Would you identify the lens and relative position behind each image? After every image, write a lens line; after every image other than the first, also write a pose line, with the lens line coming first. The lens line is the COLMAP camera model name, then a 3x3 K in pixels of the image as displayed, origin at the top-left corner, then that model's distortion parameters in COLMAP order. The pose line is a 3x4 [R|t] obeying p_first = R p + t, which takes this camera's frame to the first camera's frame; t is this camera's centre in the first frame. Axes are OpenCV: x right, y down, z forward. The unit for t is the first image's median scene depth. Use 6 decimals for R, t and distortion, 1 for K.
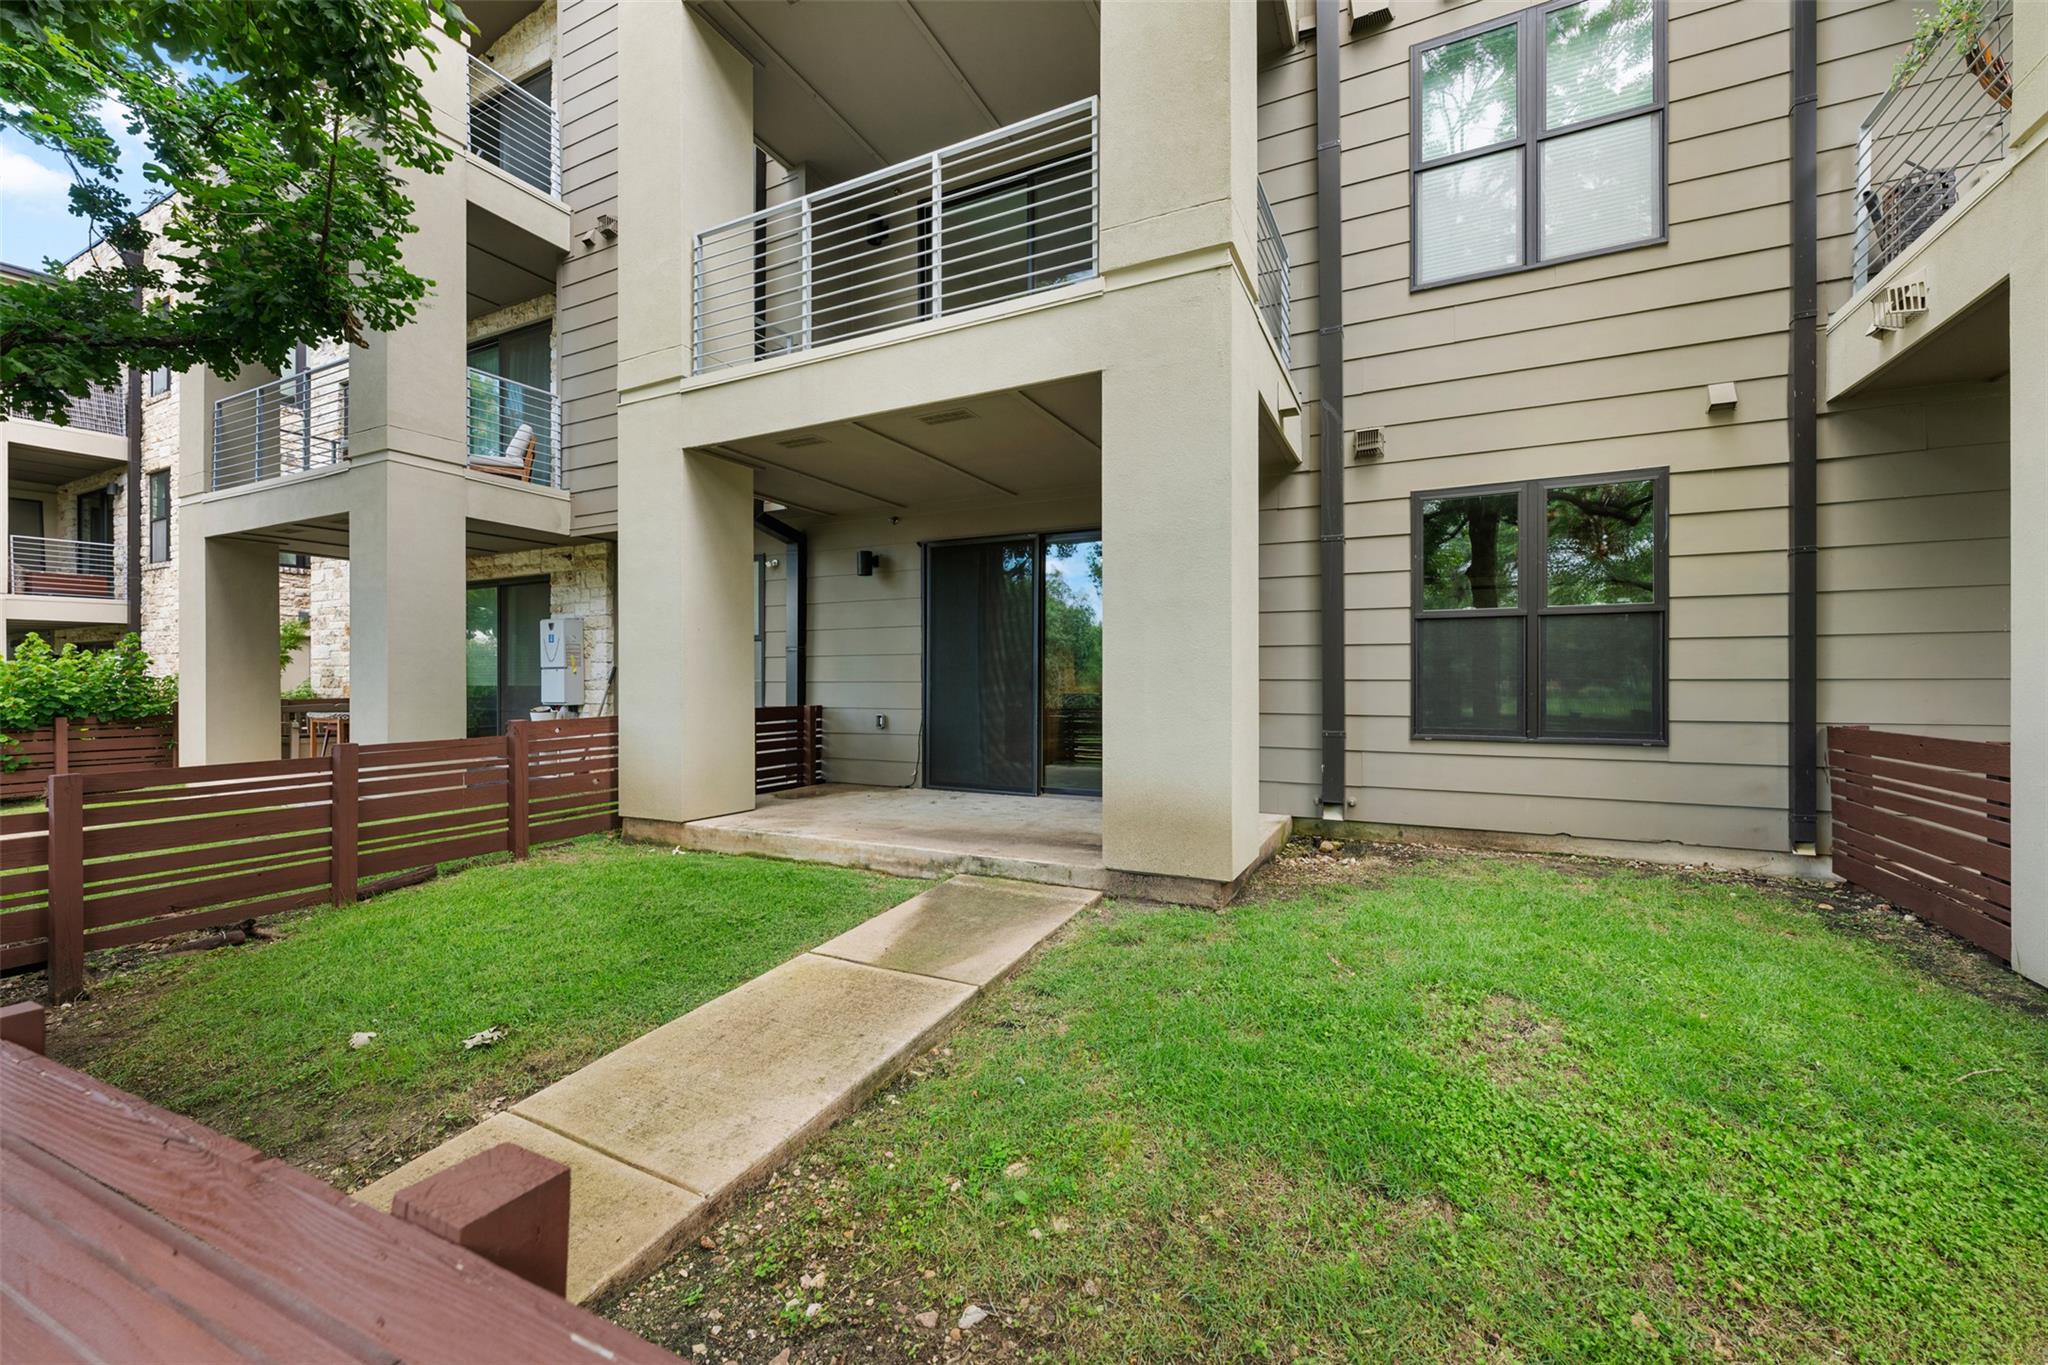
lens RADIAL K [[813.3, 0, 1021.1], [0, 813.3, 676.6], [0, 0, 1]] dist [-0.001584, 0.001422]
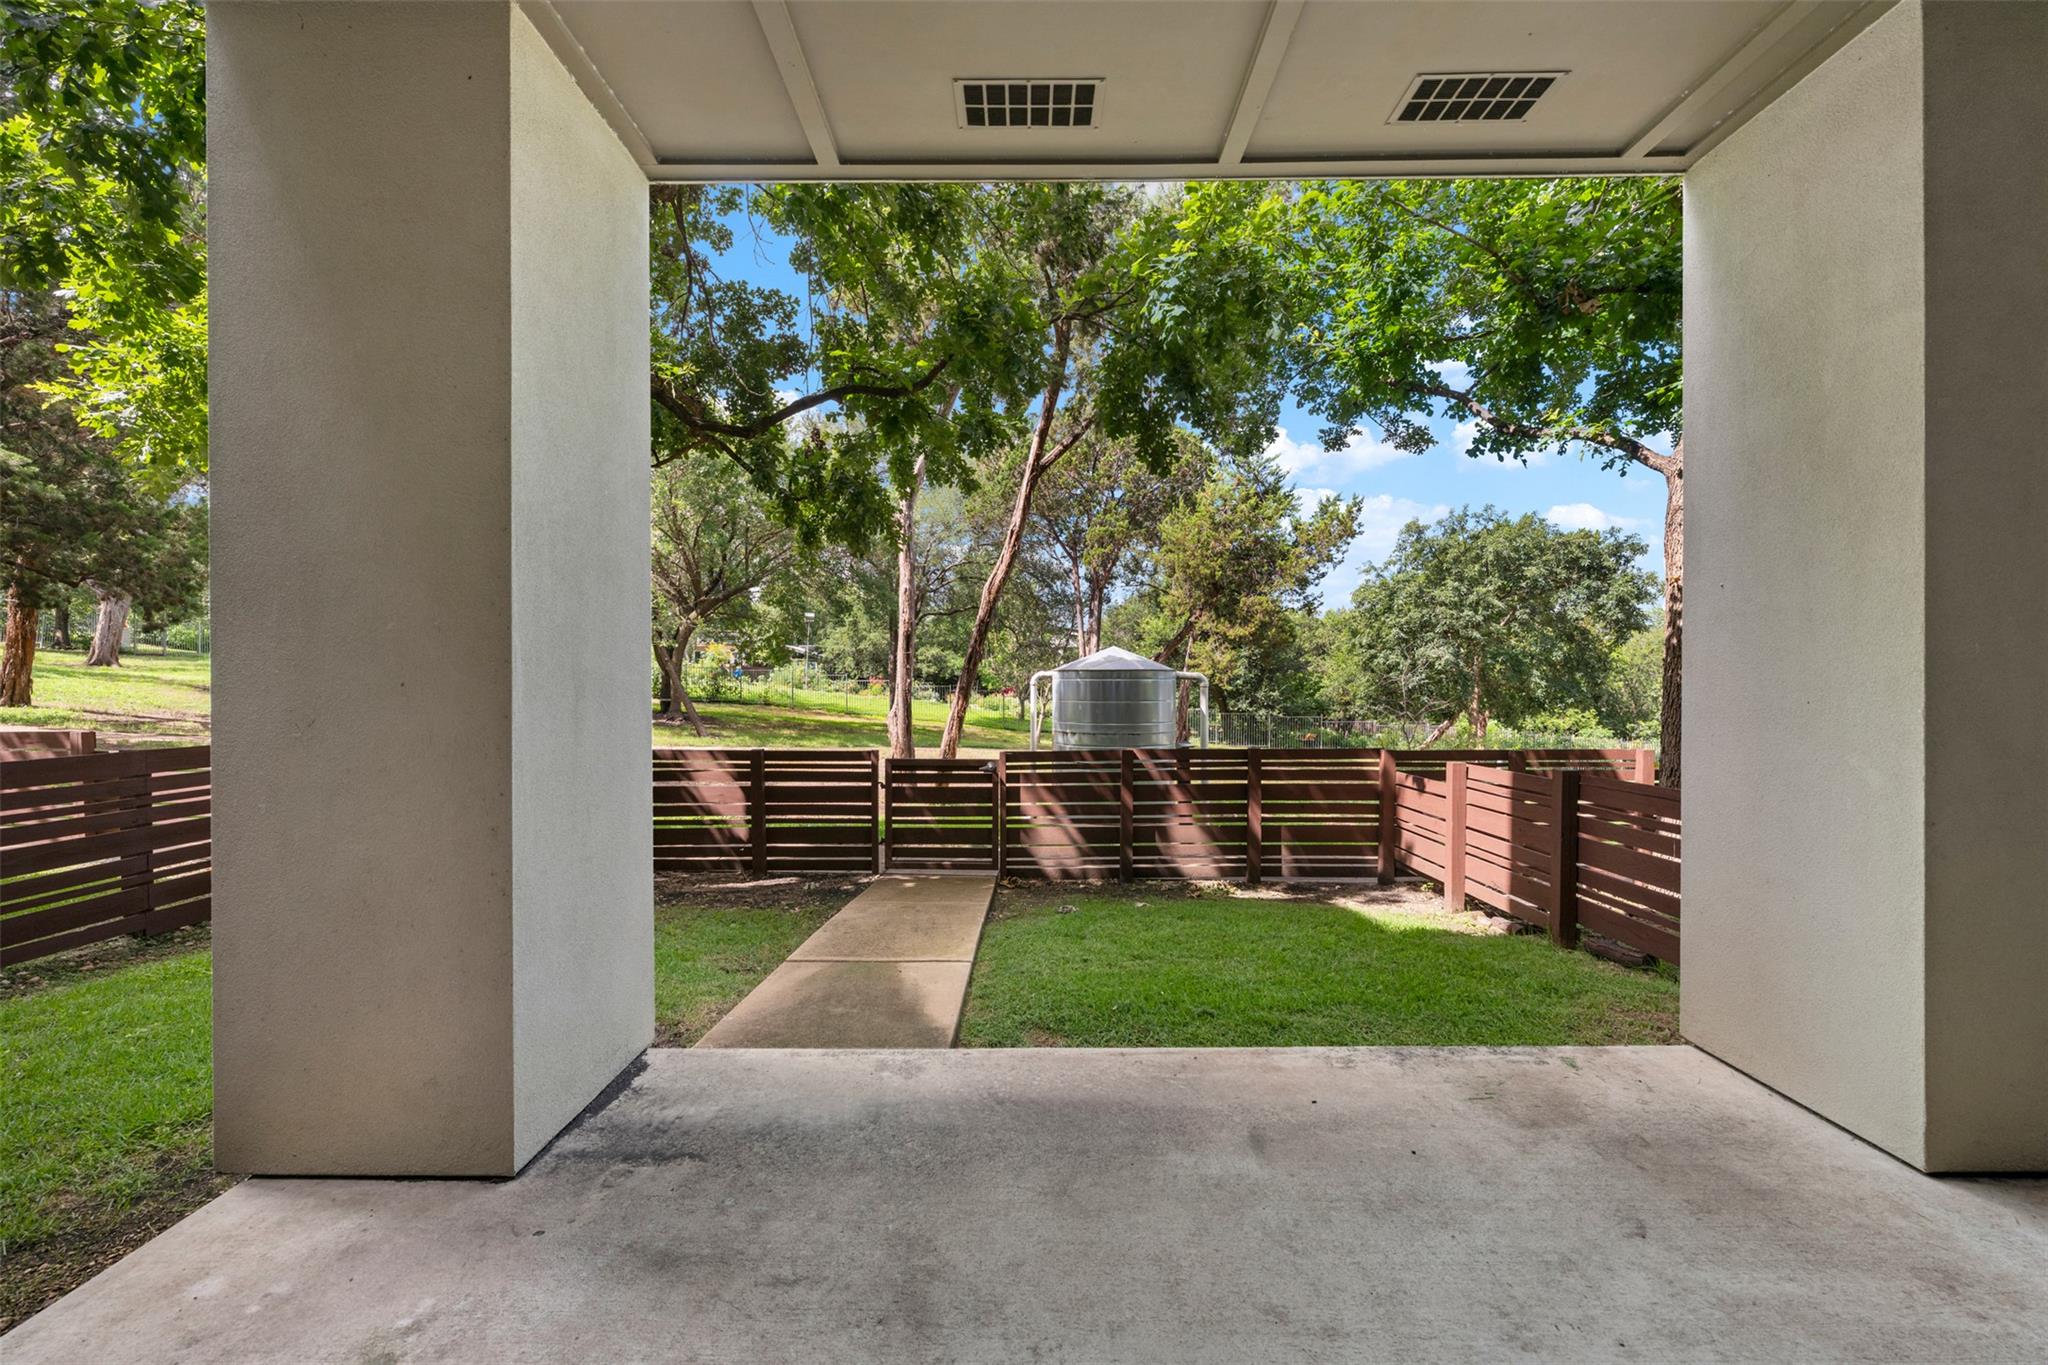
lens RADIAL K [[813.3, 0, 1026.2], [0, 813.3, 693.0], [0, 0, 1]] dist [-0.001584, 0.001422]
pose [[-0.893452, 0.002979, -0.449148, 0.096647], [0.002364, 0.999995, 0.001930, -0.009045], [0.449152, 0.000663, -0.893455, 1.290416]]
